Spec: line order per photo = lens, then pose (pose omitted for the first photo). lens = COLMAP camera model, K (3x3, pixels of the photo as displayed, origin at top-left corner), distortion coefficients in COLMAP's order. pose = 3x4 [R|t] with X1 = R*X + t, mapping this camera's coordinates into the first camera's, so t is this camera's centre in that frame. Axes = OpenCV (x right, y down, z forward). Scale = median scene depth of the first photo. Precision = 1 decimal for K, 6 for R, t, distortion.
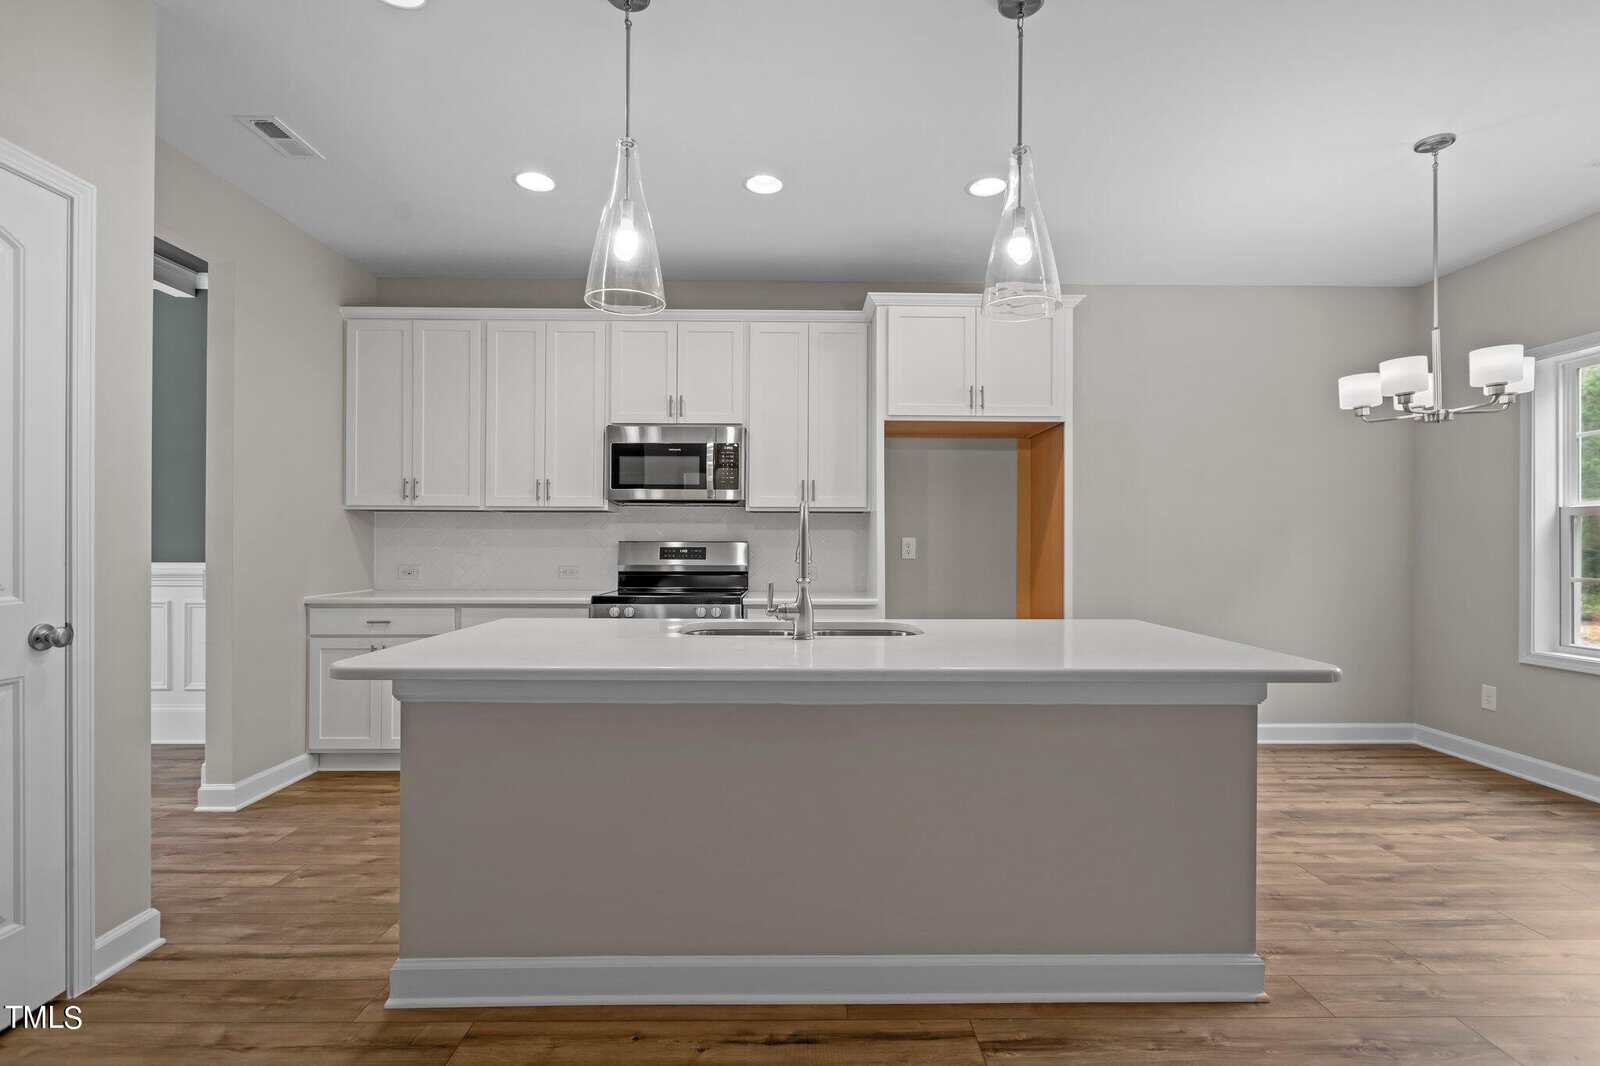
lens RADIAL K [[754.6, 0, 802.4], [0, 754.6, 538.0], [0, 0, 1]] dist [-0.003981, 0.000433]
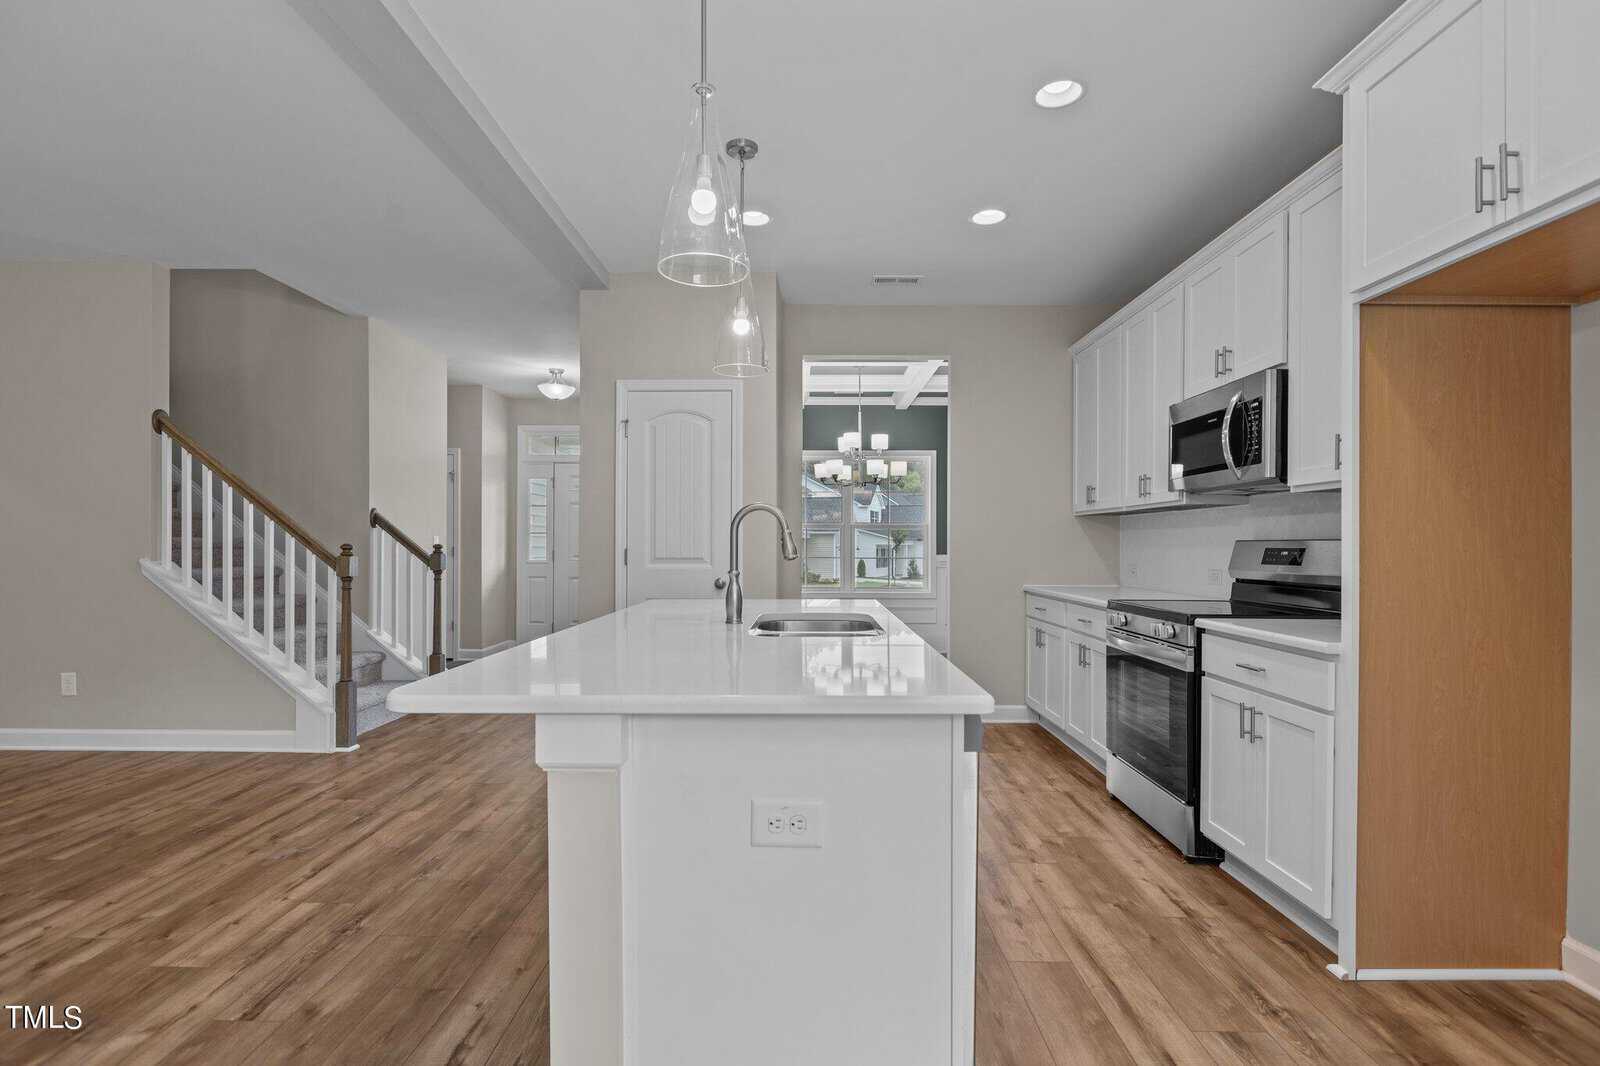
lens RADIAL K [[754.6, 0, 796.7], [0, 754.6, 548.6], [0, 0, 1]] dist [-0.003981, 0.000433]
pose [[-0.028211, 0.000740, -0.999602, 0.672178], [0.004832, 0.999988, 0.000604, 0.011617], [0.999590, -0.004813, -0.028214, 0.660790]]
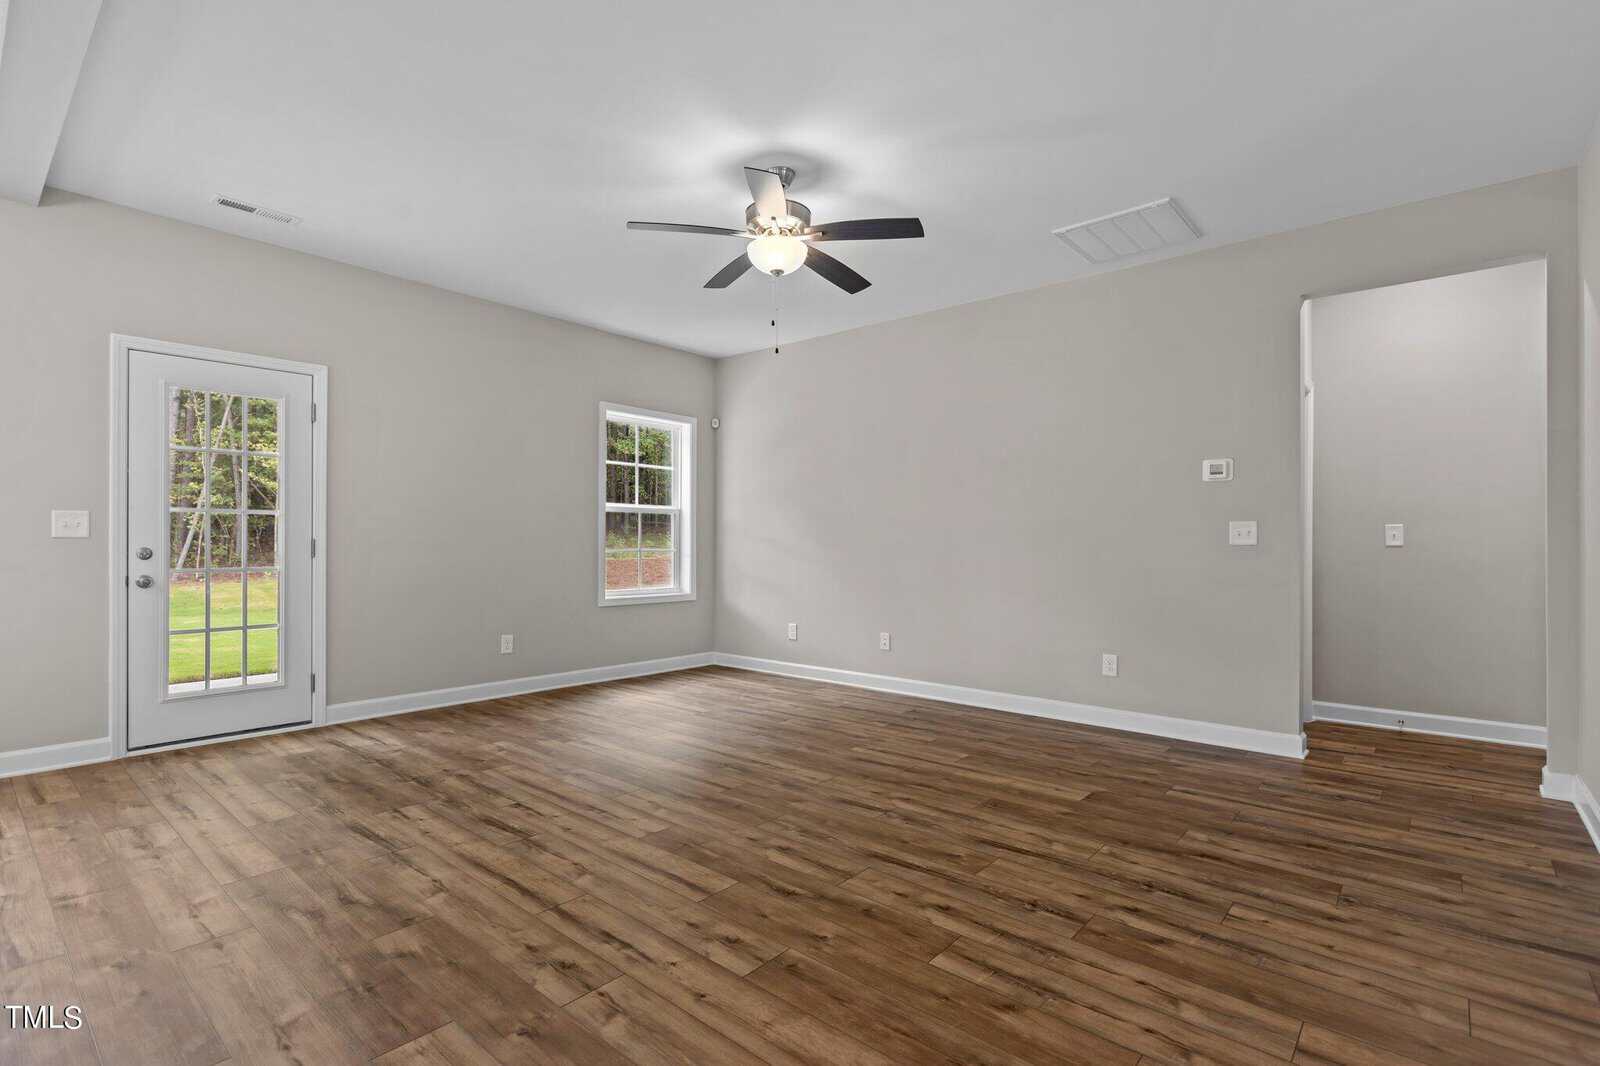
lens RADIAL K [[754.6, 0, 794.7], [0, 754.6, 541.2], [0, 0, 1]] dist [-0.003981, 0.000433]
pose [[-0.742281, -0.009546, 0.670021, -0.332928], [-0.012947, 0.999916, -0.000097, 0.025100], [-0.669964, -0.008747, -0.742342, 0.363775]]
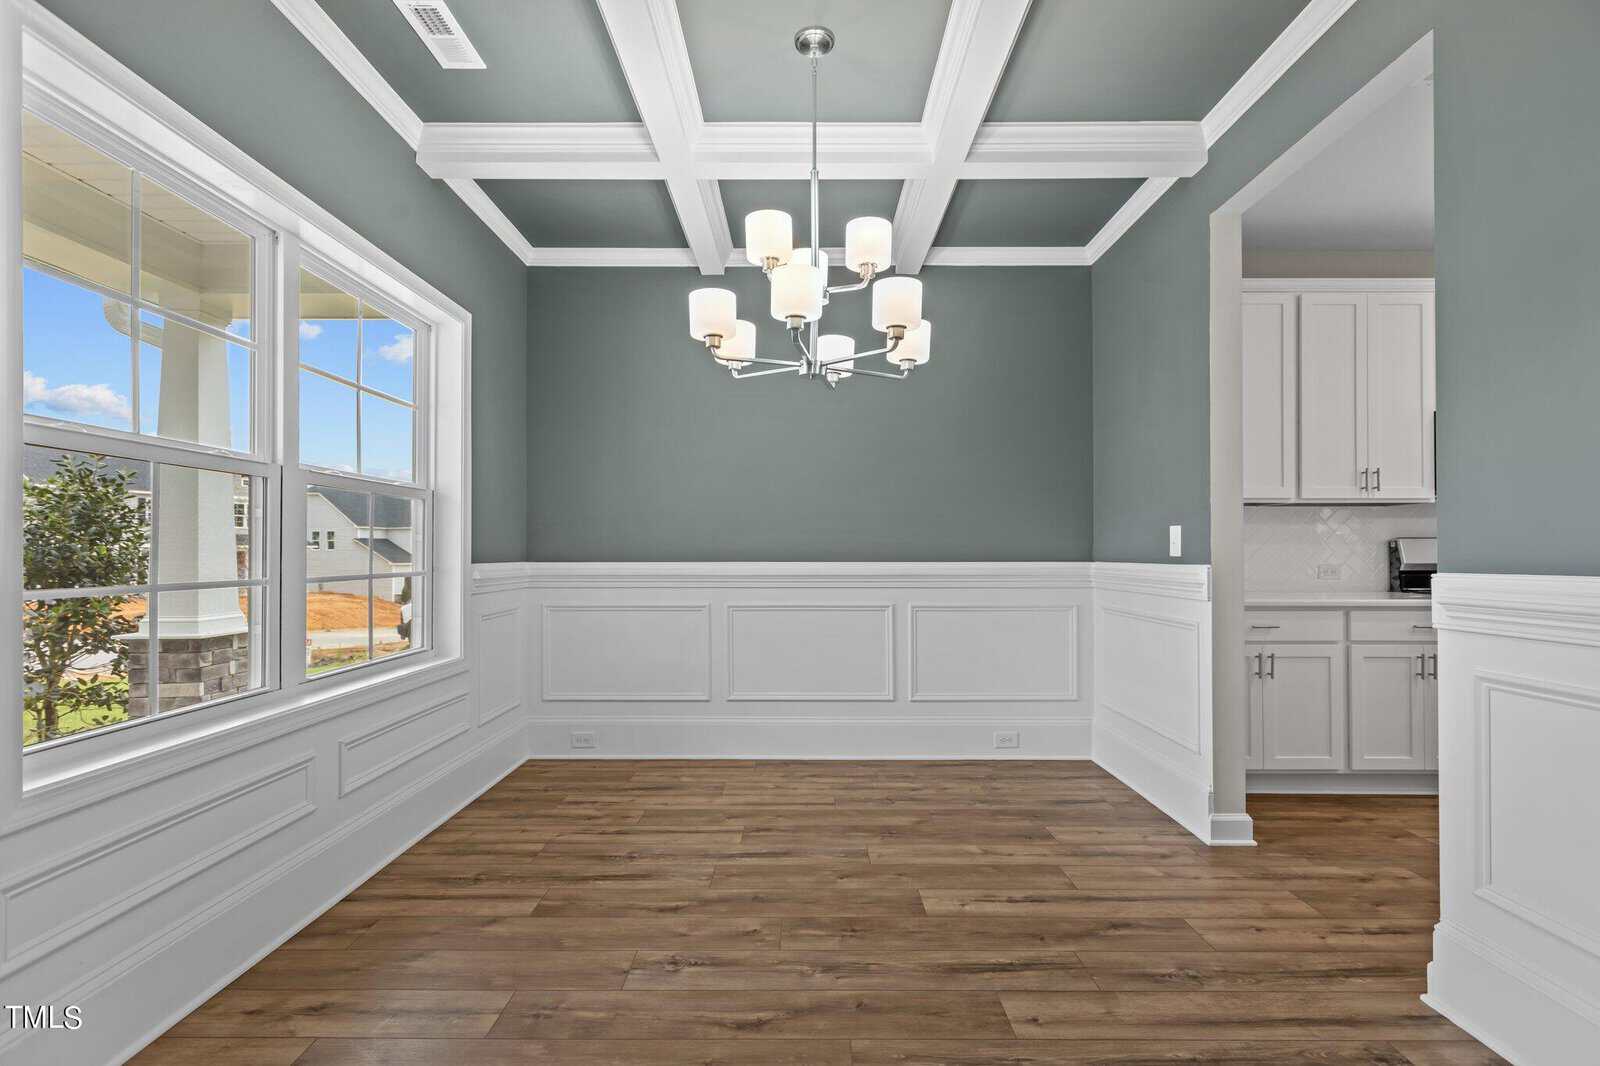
lens RADIAL K [[716.7, 0, 804.4], [0, 716.7, 547.6], [0, 0, 1]] dist [0.006745, -0.001582]
pose [[0.999702, -0.001834, -0.024336, -1.104616], [0.001733, 0.999990, -0.004171, 0.021477], [0.024344, 0.004128, 0.999695, 0.142235]]
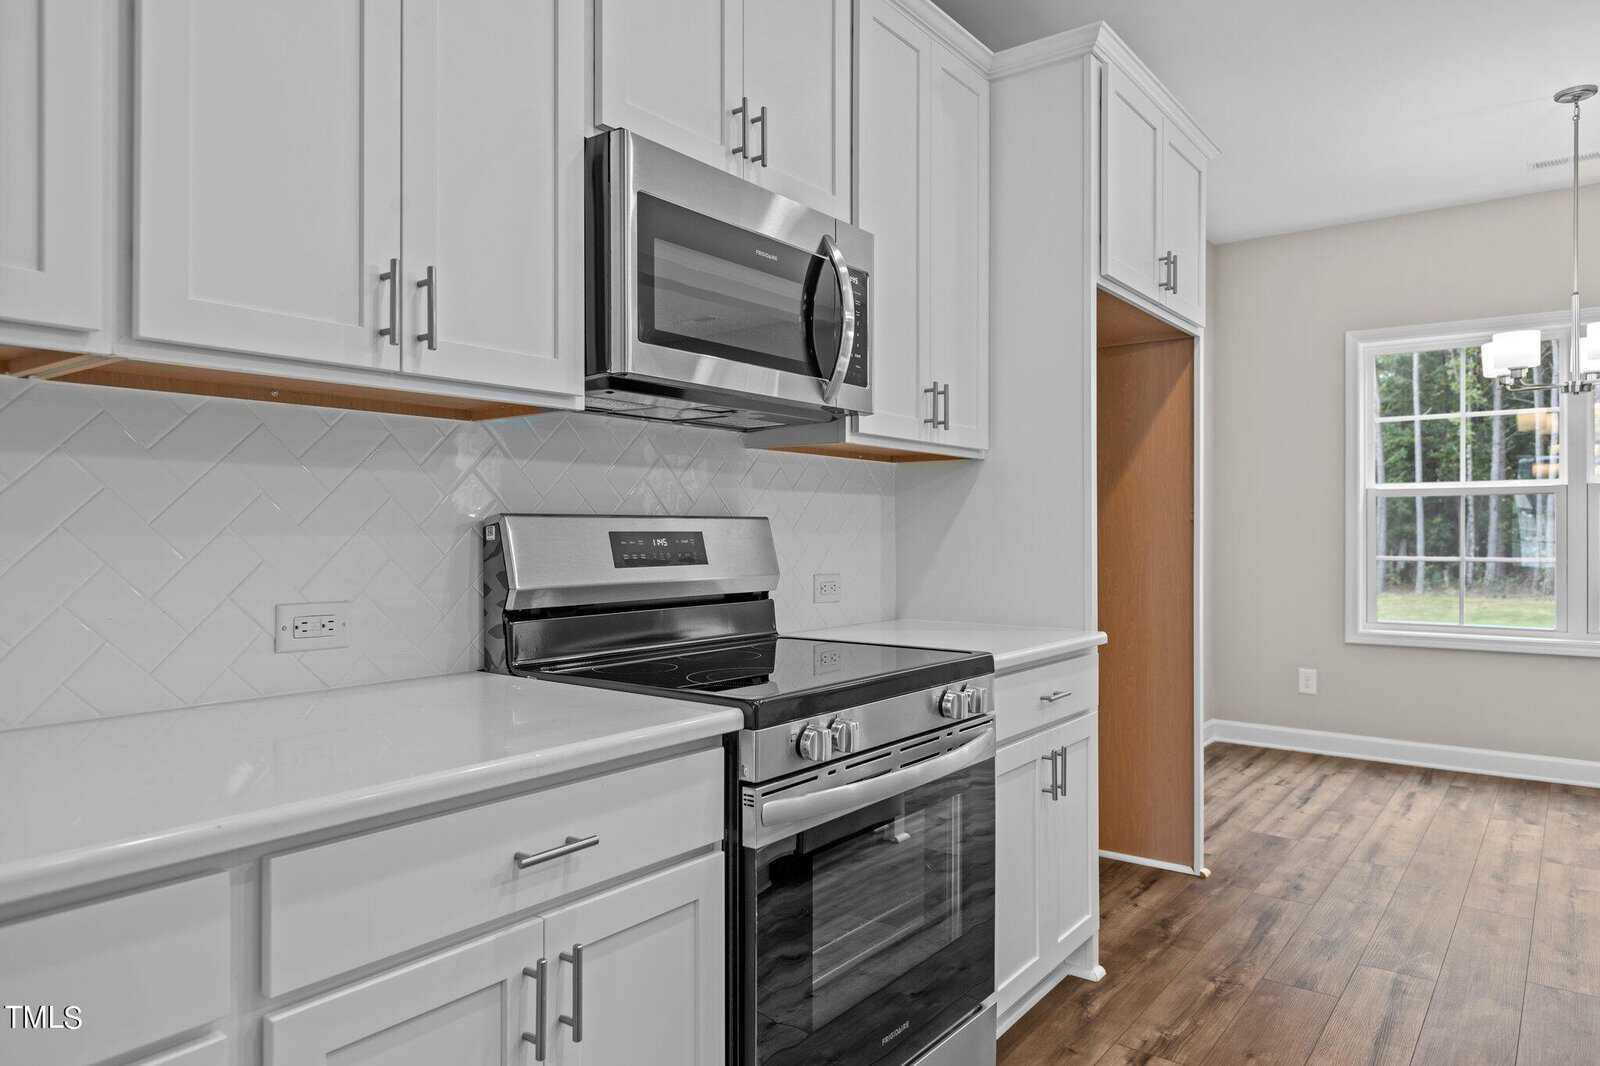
lens RADIAL K [[1005.1, 0, 798.3], [0, 1005.1, 524.1], [0, 0, 1]] dist [-0.007484, -0.000885]
pose [[0.625331, 0.001951, 0.780357, -0.578394], [-0.005388, 0.999984, 0.001817, 0.007982], [-0.780341, -0.005341, 0.625331, 0.766054]]
